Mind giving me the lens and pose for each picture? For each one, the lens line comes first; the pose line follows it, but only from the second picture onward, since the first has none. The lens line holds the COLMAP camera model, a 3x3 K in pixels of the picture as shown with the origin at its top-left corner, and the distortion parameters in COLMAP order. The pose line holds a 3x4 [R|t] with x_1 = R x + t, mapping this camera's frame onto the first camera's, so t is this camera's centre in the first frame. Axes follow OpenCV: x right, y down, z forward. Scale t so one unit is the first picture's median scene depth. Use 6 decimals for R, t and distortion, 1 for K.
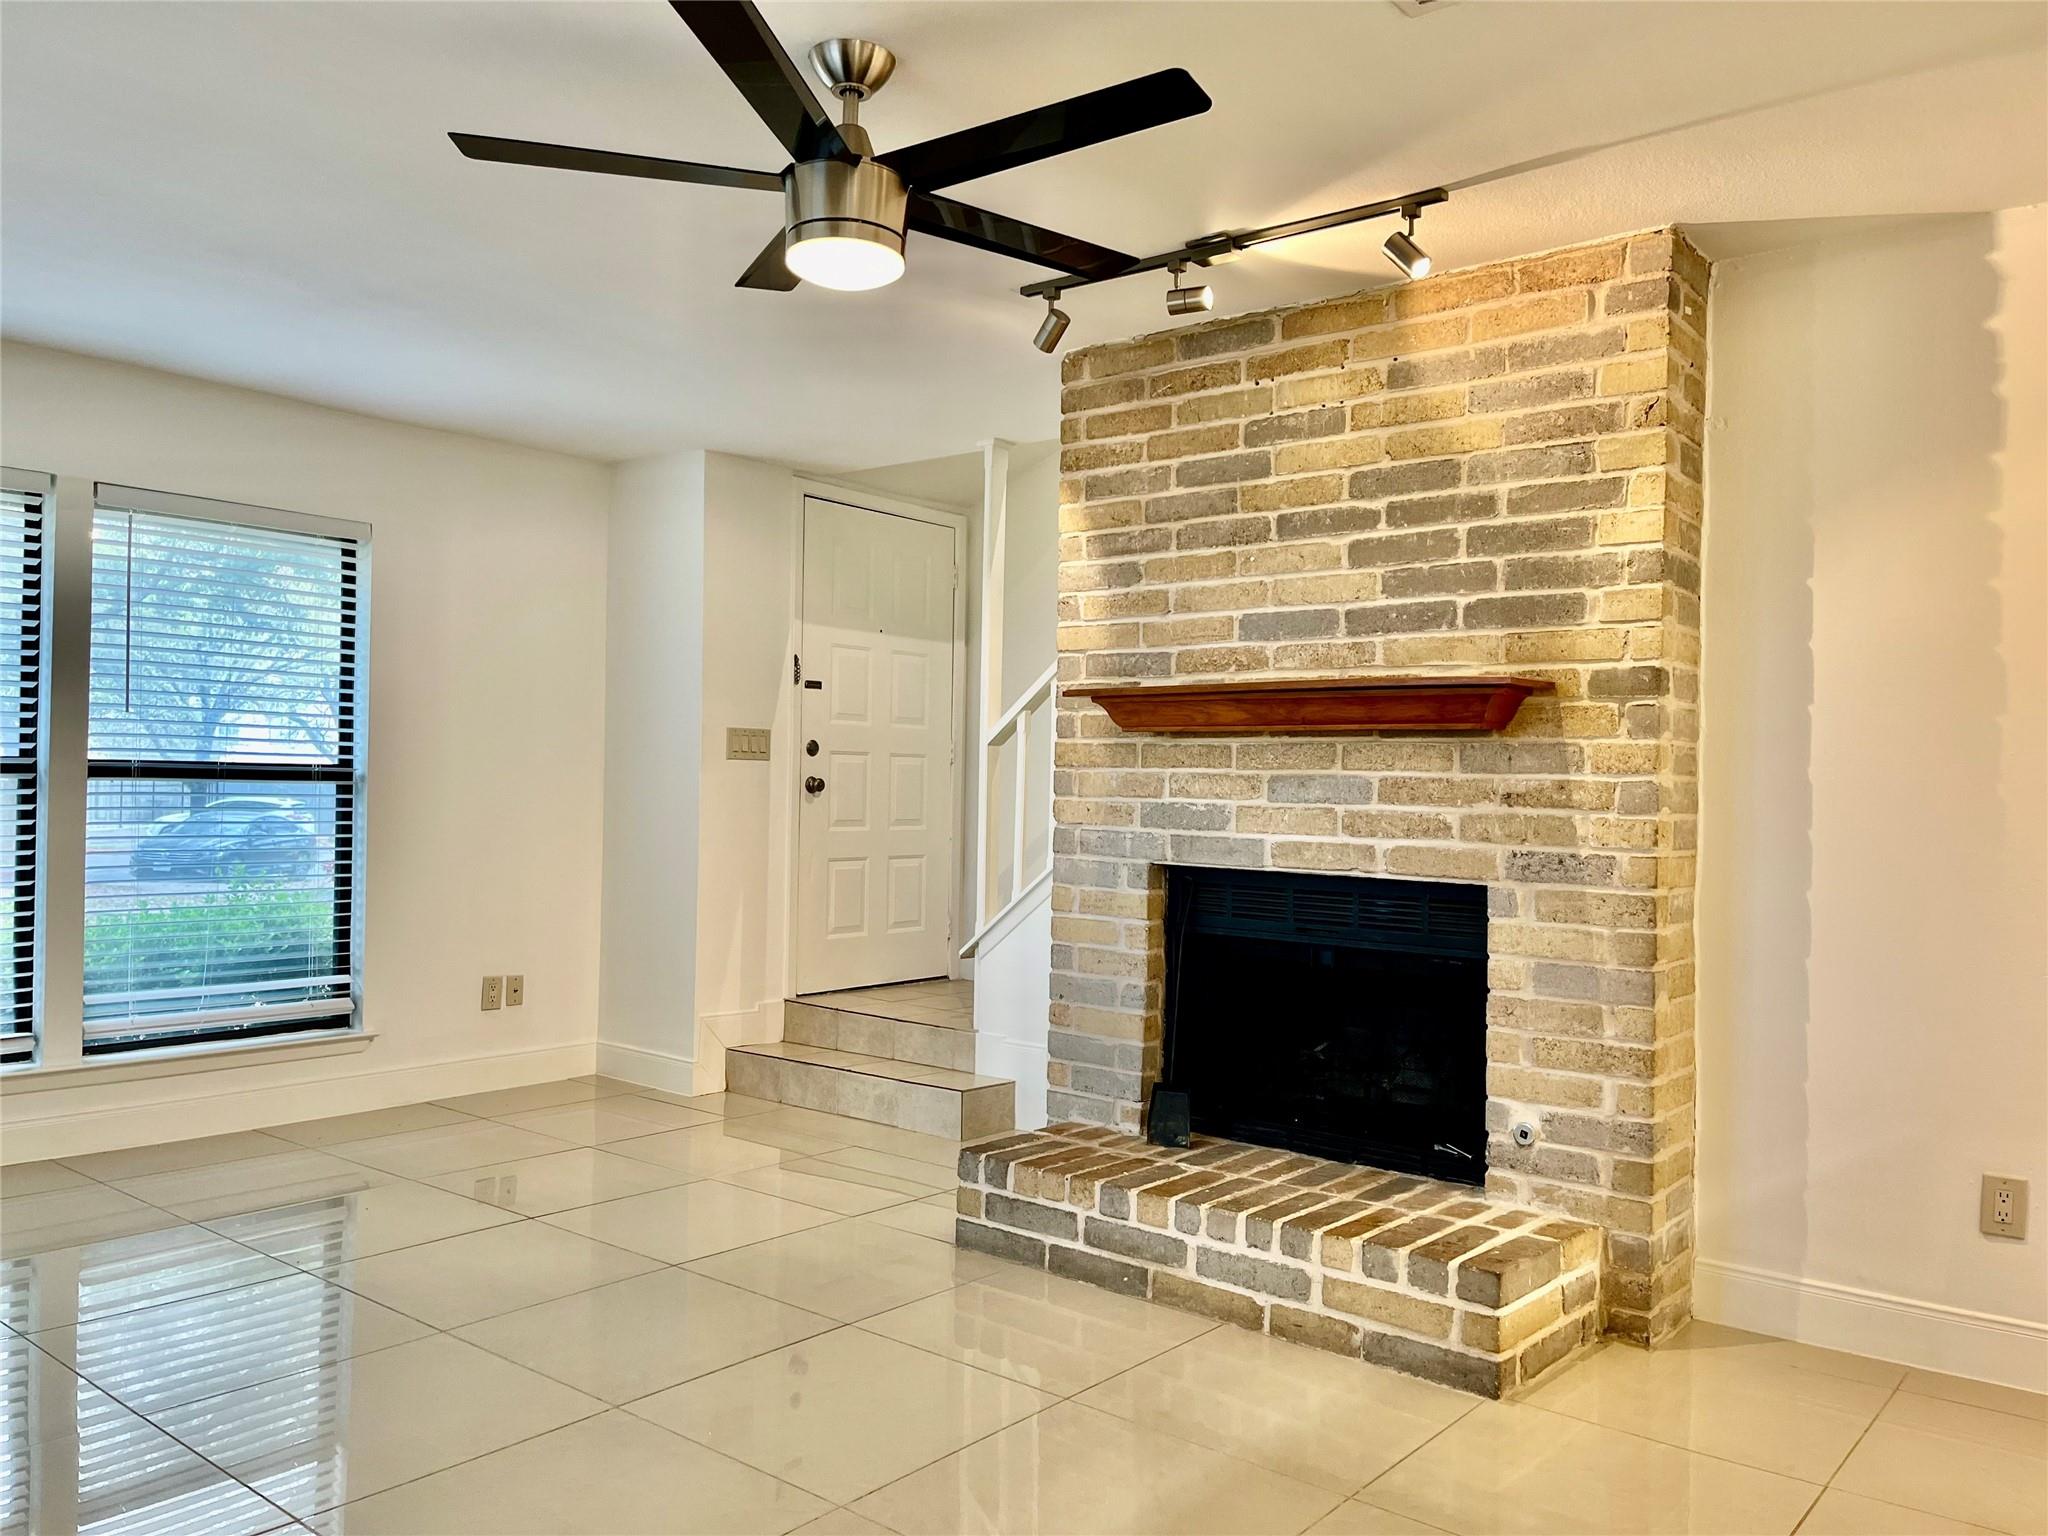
lens RADIAL K [[1550.8, 0, 1027.4], [0, 1550.8, 768.1], [0, 0, 1]] dist [0.058289, -0.067621]
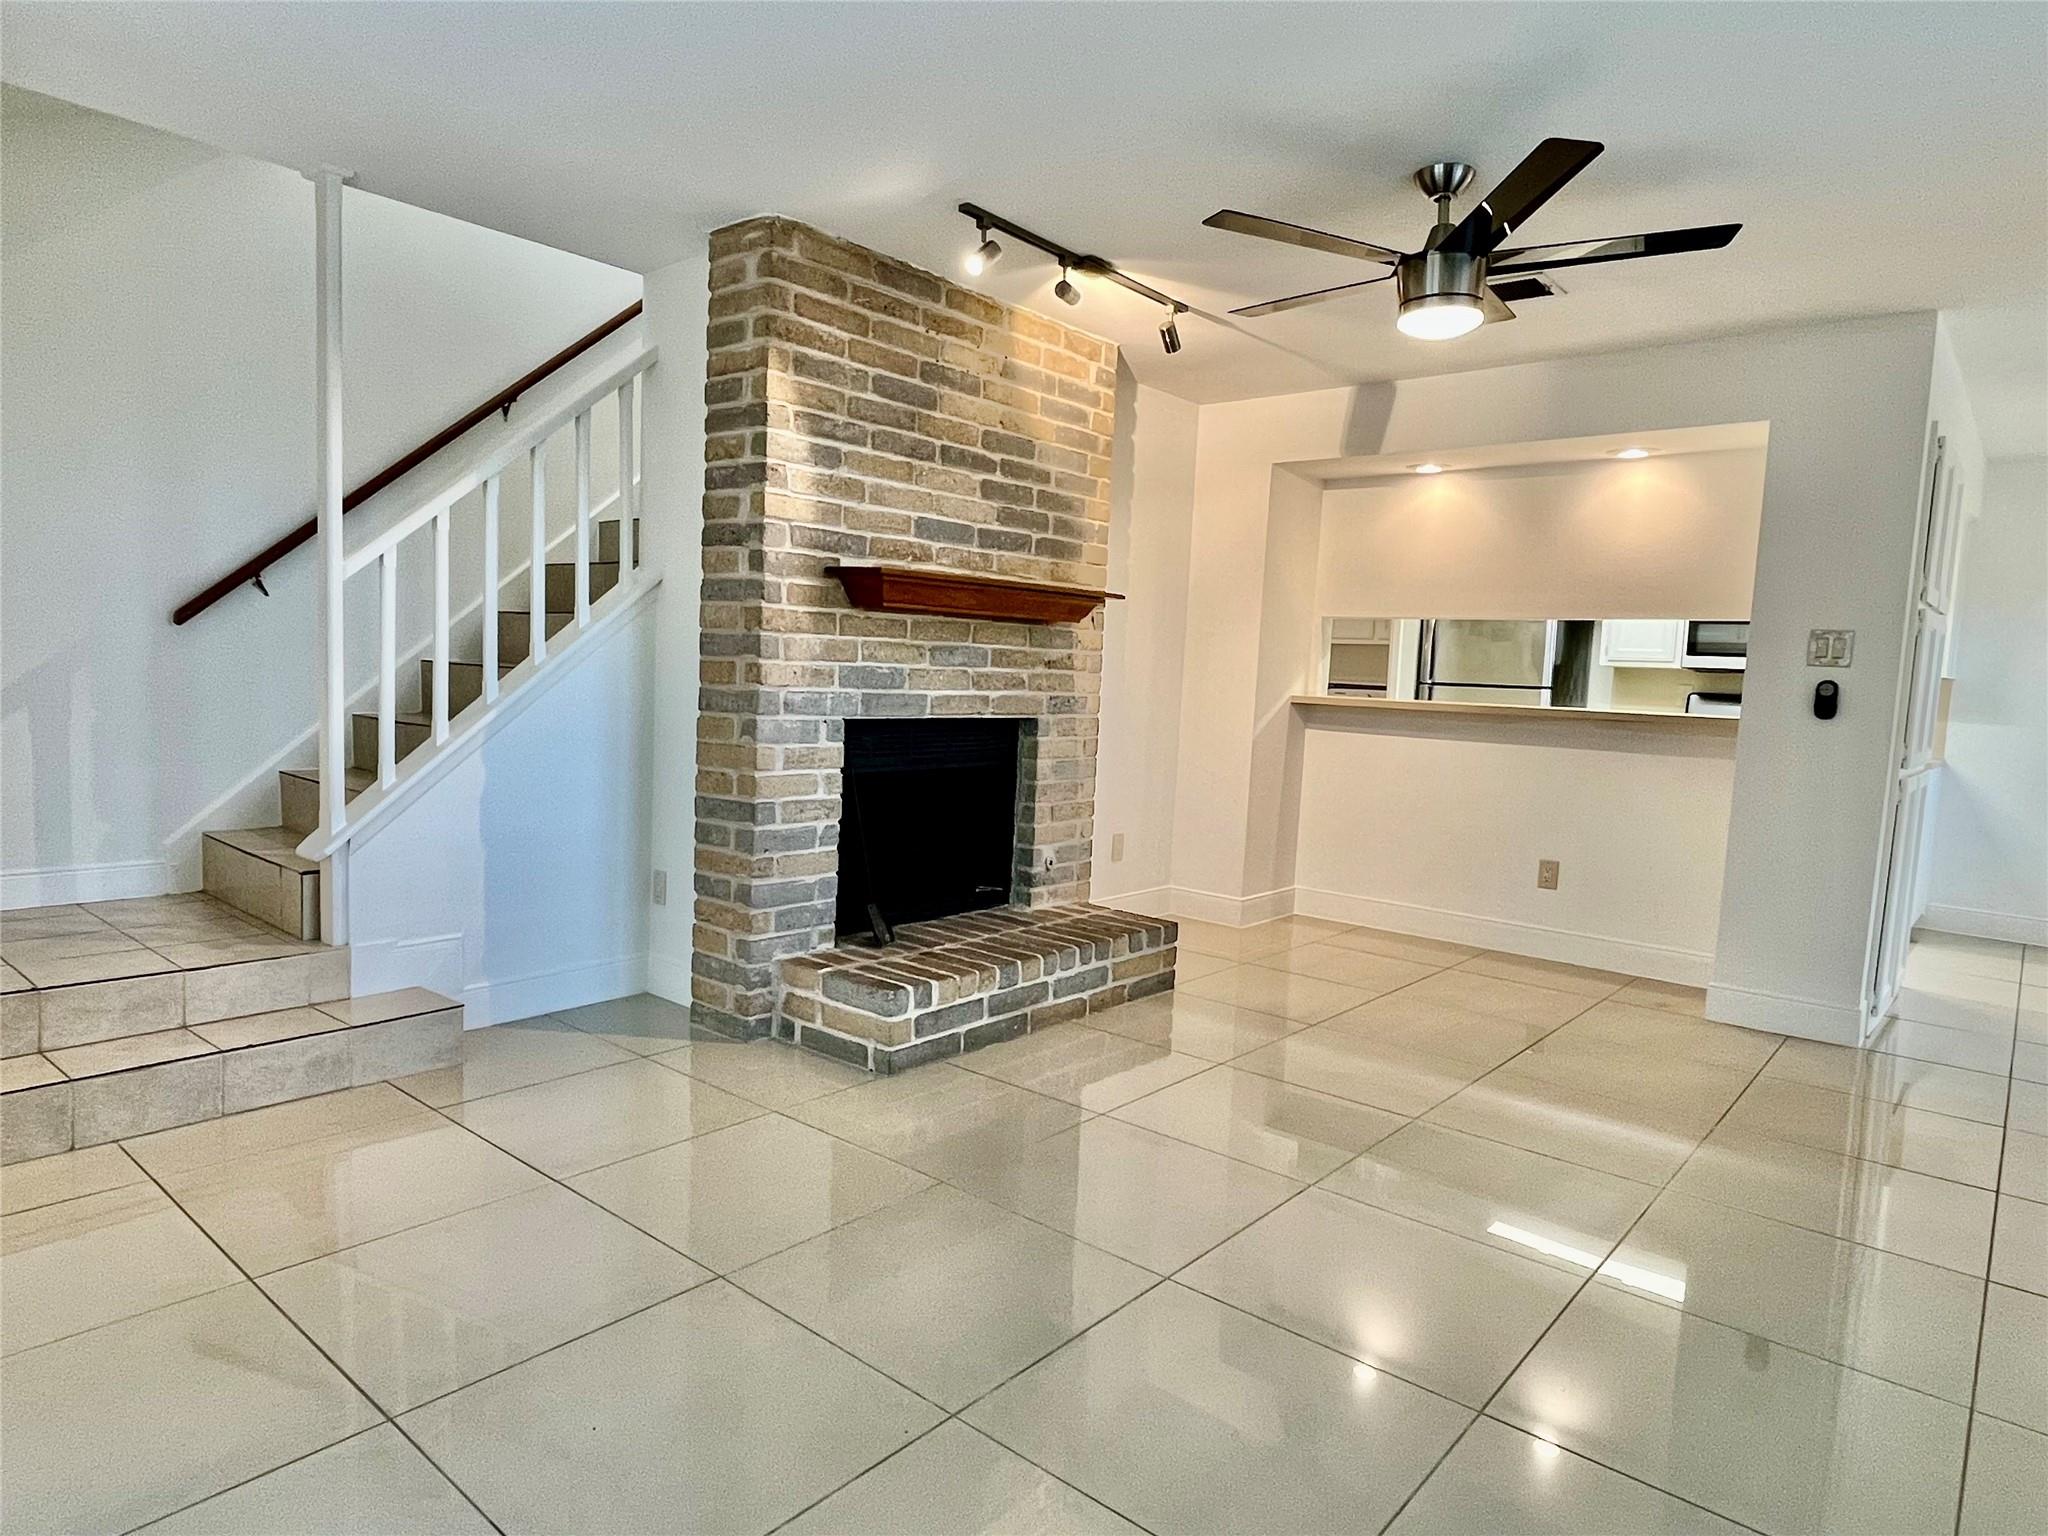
lens RADIAL K [[1223.6, 0, 1013.6], [0, 1223.6, 758.7], [0, 0, 1]] dist [0.000151, -0.000148]
pose [[0.017593, -0.098418, 0.994990, -0.889550], [-0.052605, 0.993674, 0.099219, -0.006337], [-0.998460, -0.054087, 0.012304, 0.923859]]
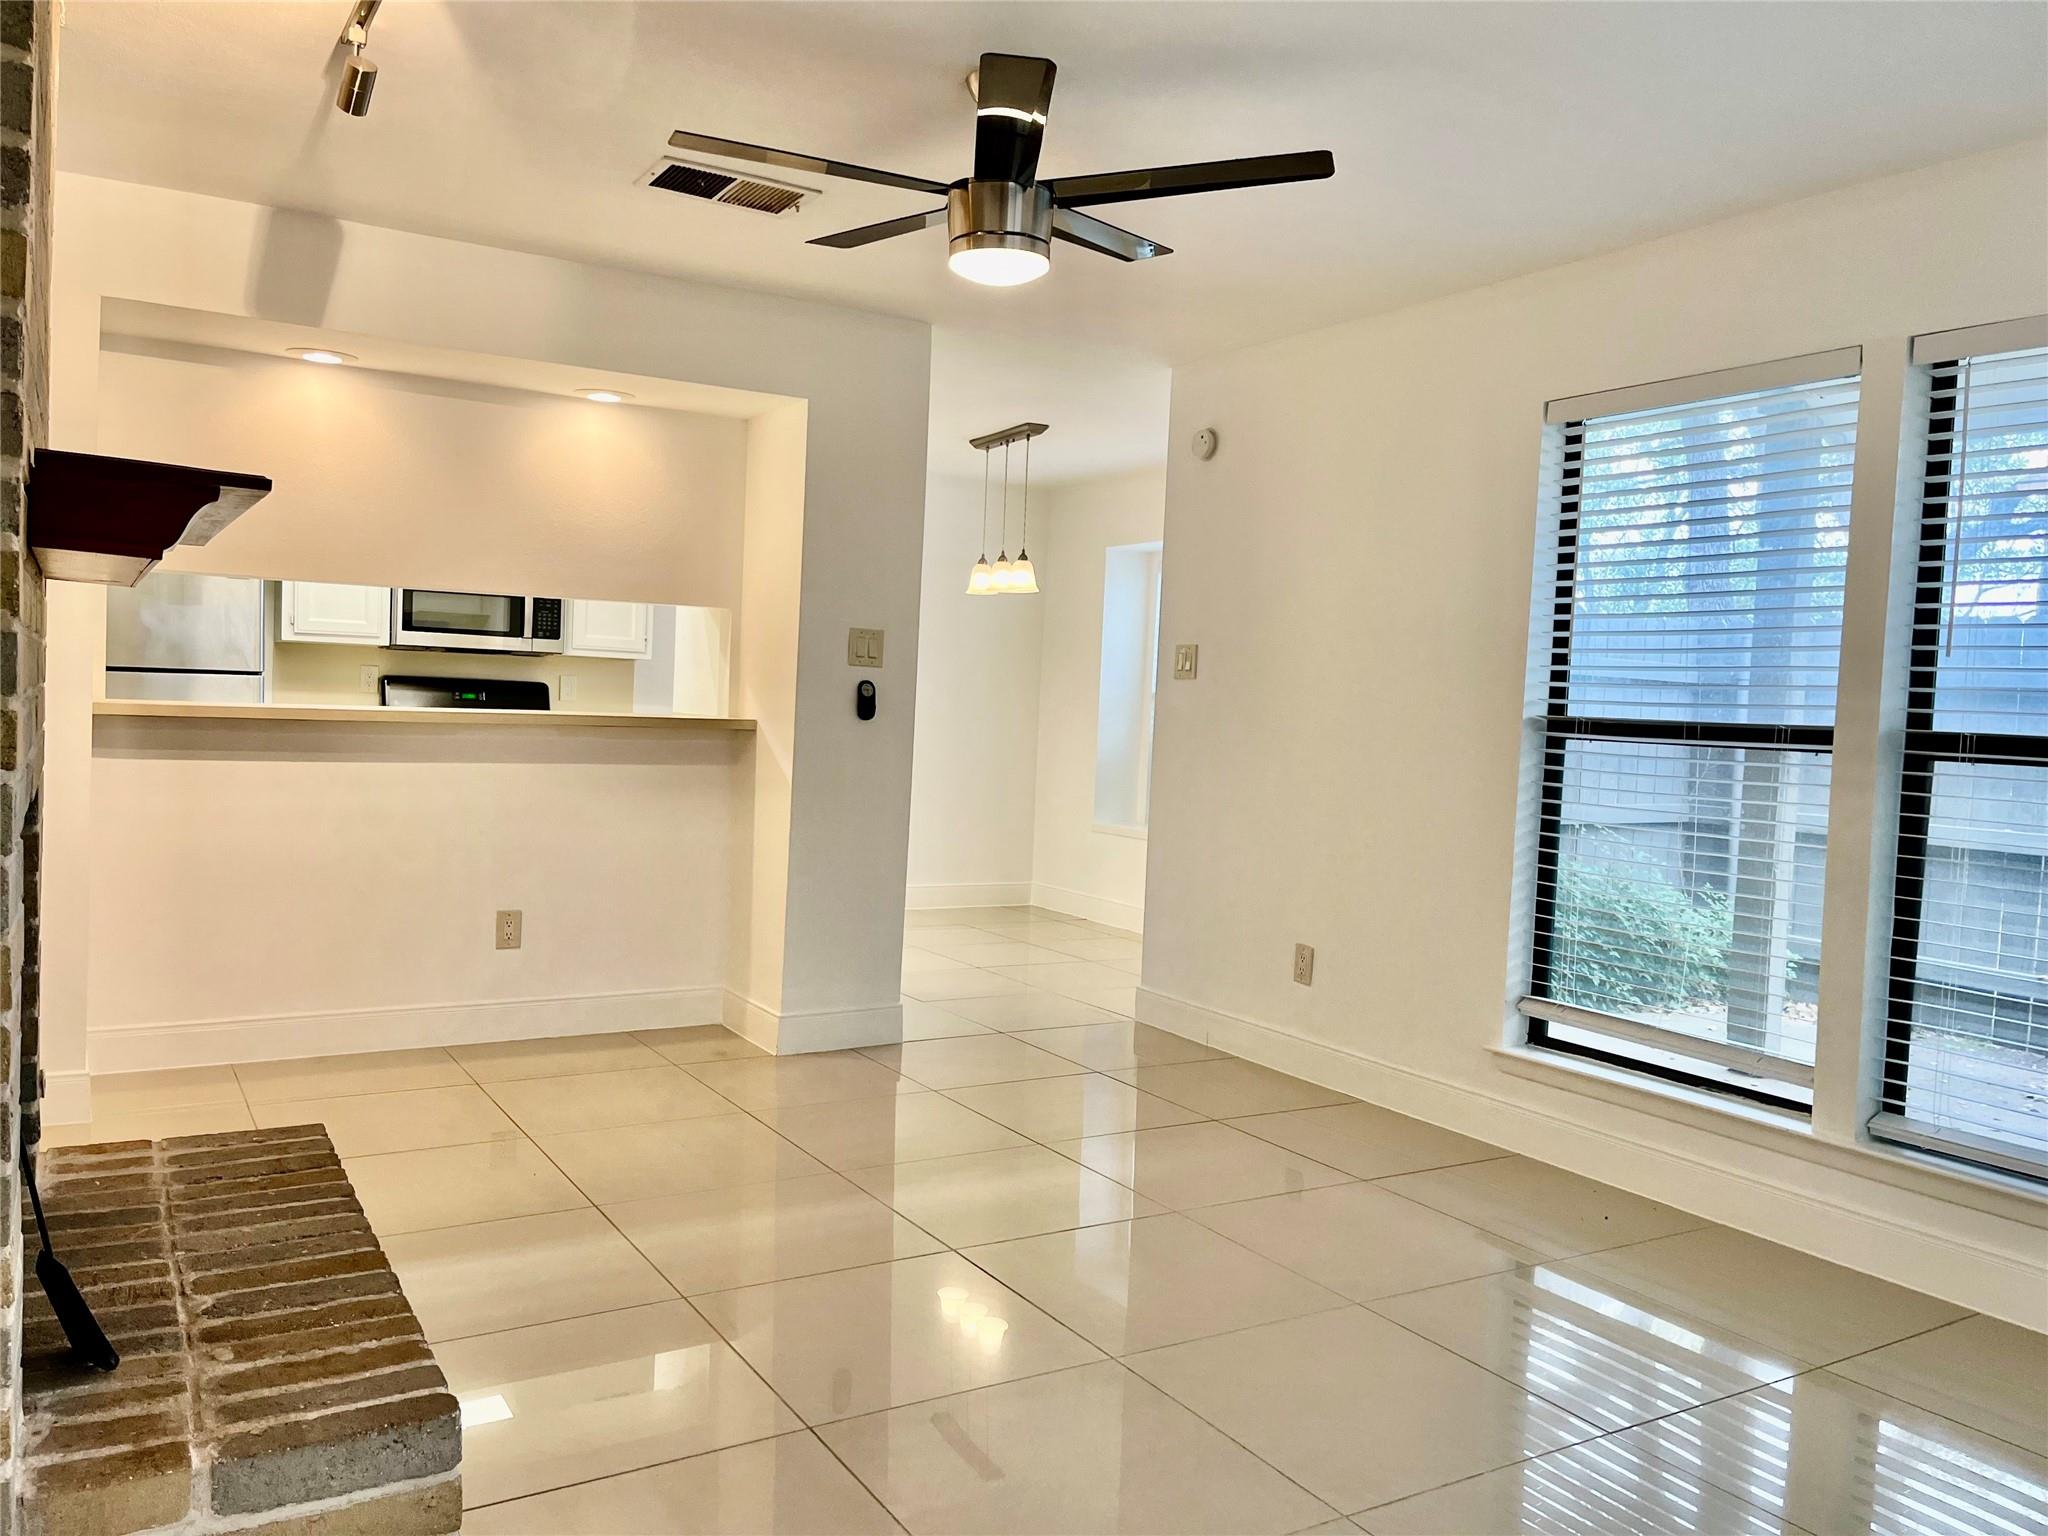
lens RADIAL K [[1550.8, 0, 994.8], [0, 1550.8, 767.3], [0, 0, 1]] dist [0.058289, -0.067621]
pose [[-0.939204, -0.076034, 0.334836, -0.365257], [-0.065062, 0.996916, 0.043880, 0.002963], [-0.337139, 0.019427, -0.941254, 1.434701]]
